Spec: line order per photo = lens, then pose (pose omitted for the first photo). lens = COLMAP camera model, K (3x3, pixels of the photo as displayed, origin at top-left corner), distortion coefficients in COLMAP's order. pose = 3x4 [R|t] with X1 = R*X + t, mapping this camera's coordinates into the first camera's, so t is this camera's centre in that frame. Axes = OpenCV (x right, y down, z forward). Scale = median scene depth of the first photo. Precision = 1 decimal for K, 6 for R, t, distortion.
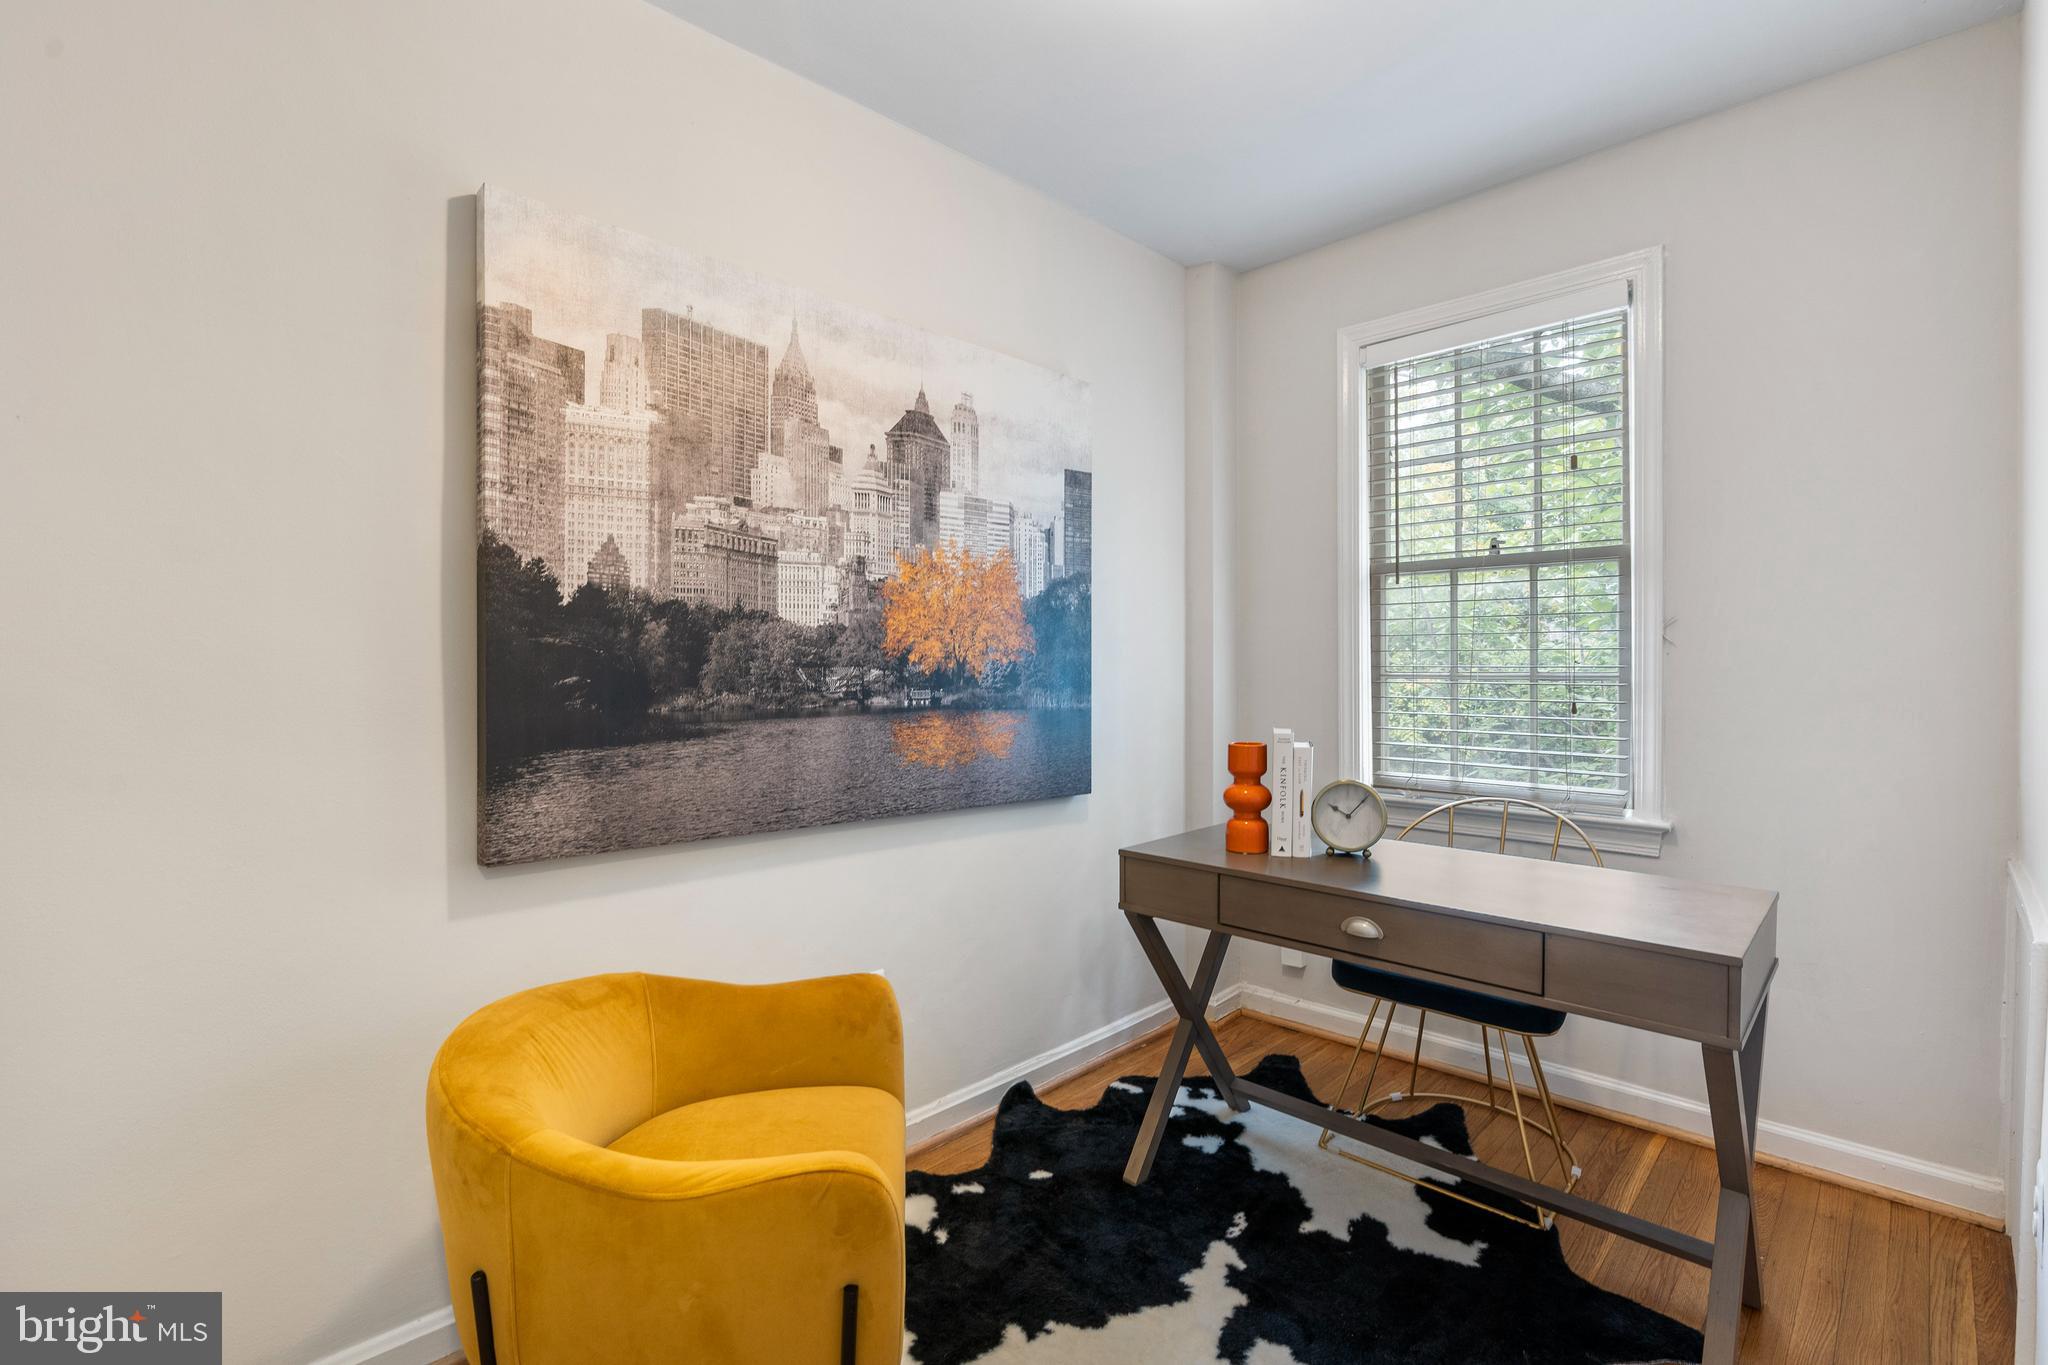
lens RADIAL K [[965.4, 0, 1023.0], [0, 965.4, 649.2], [0, 0, 1]] dist [-0.002833, 0.001478]
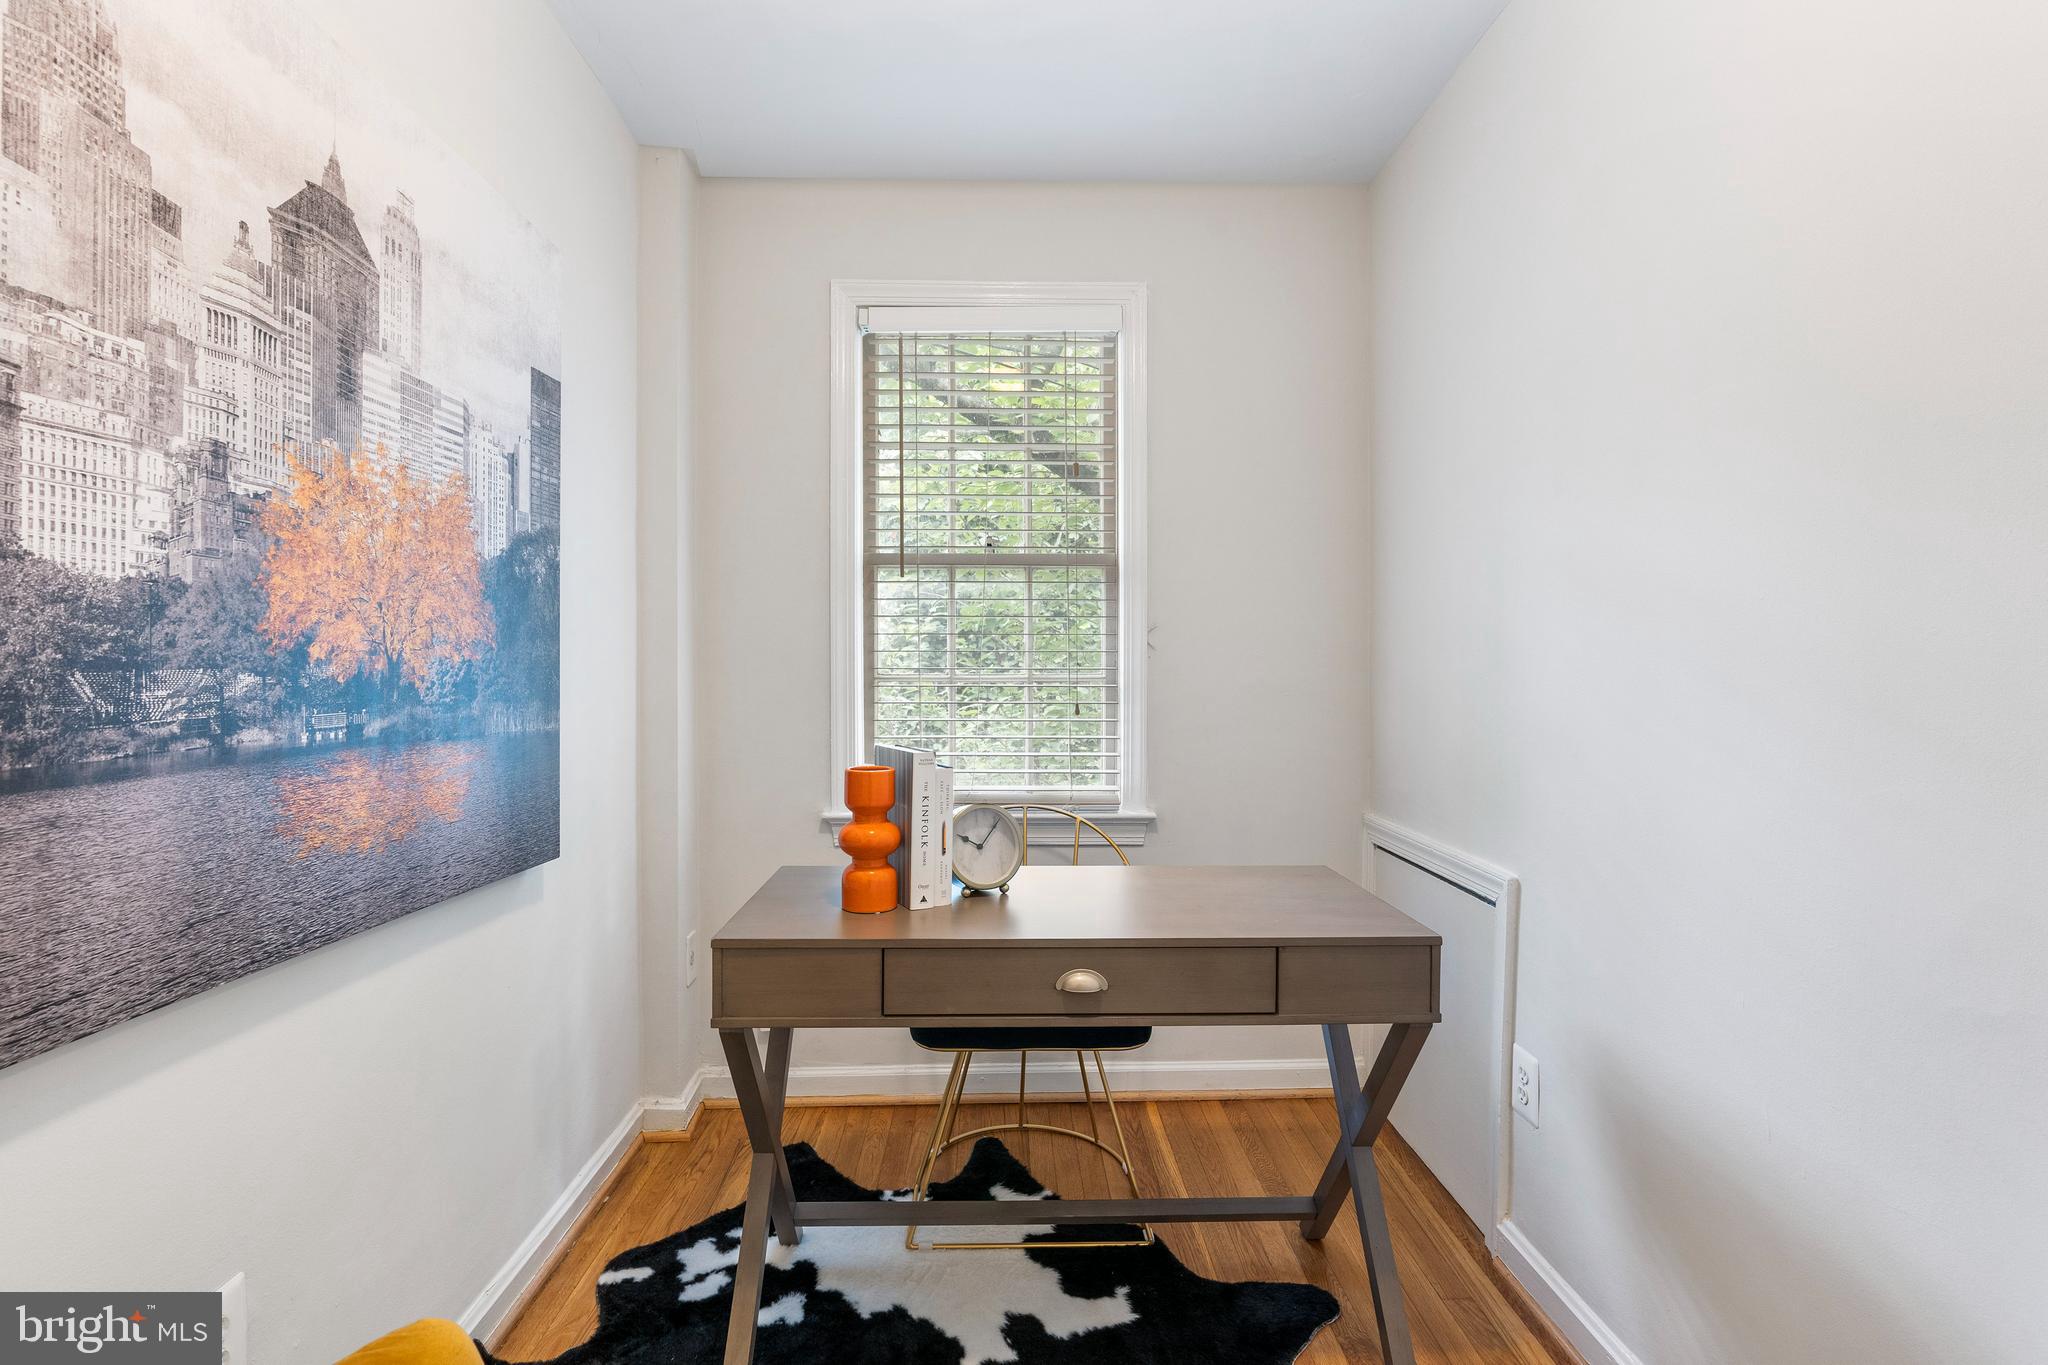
lens RADIAL K [[965.4, 0, 1023.0], [0, 965.4, 649.2], [0, 0, 1]] dist [-0.002833, 0.001478]
pose [[0.692974, 0.015257, 0.720801, -0.229392], [-0.013906, 0.999873, -0.007795, 0.006339], [-0.720828, -0.004622, 0.693098, 0.360212]]
